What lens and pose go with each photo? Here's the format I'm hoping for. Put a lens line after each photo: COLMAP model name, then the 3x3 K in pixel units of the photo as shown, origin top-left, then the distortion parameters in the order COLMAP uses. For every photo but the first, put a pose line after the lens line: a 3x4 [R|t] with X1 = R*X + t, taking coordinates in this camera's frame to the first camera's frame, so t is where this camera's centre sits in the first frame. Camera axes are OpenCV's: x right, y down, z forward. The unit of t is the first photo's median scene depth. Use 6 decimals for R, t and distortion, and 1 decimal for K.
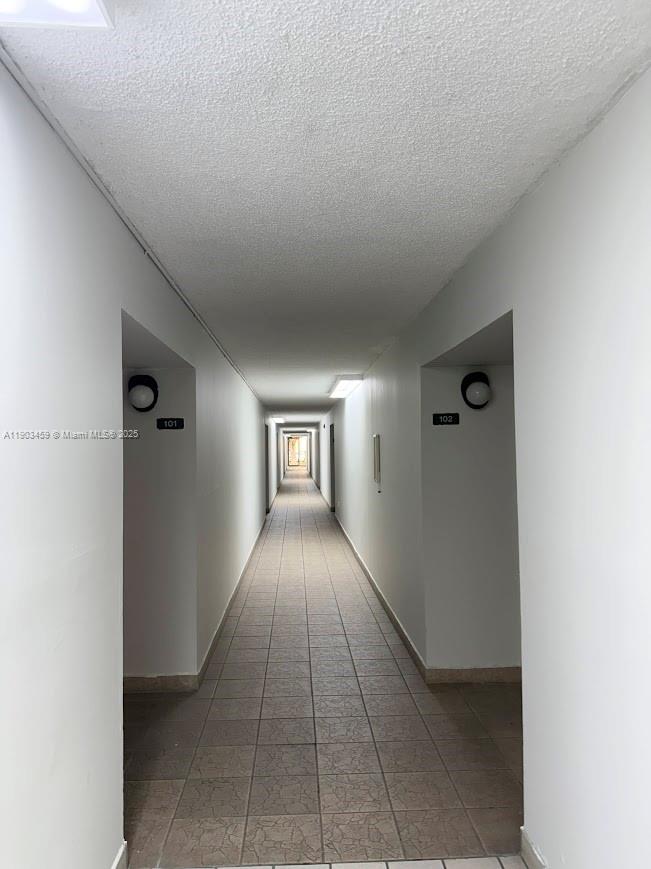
lens RADIAL K [[623.0, 0, 325.5], [0, 623.0, 434.5], [0, 0, 1]] dist [0.003670, -0.000372]
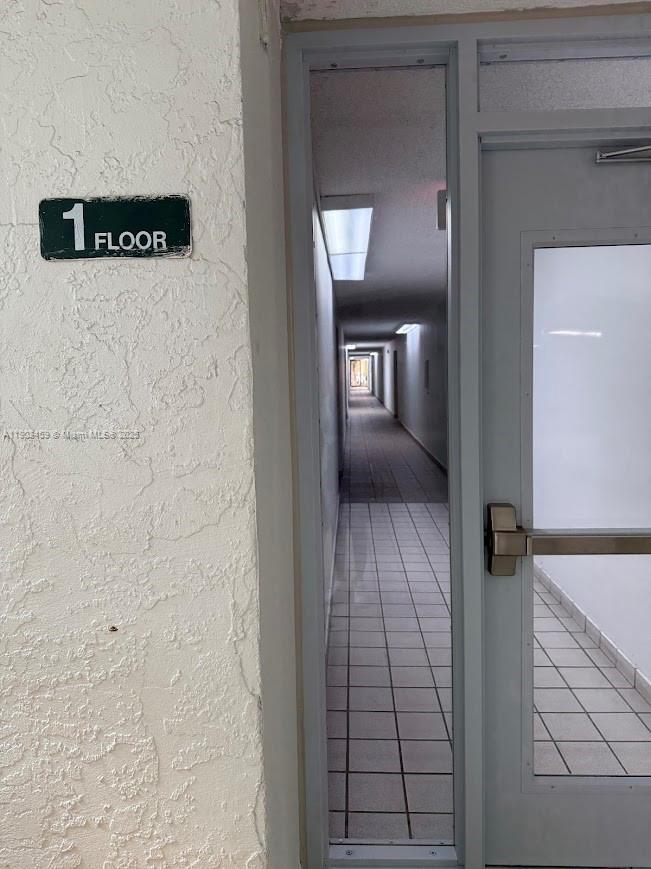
lens RADIAL K [[623.0, 0, 325.5], [0, 623.0, 434.5], [0, 0, 1]] dist [0.003670, -0.000372]
pose [[0.995975, 0.007102, -0.089351, -0.011621], [0.004143, 0.992144, 0.125036, -0.004634], [0.089537, -0.124903, 0.988121, -0.205871]]
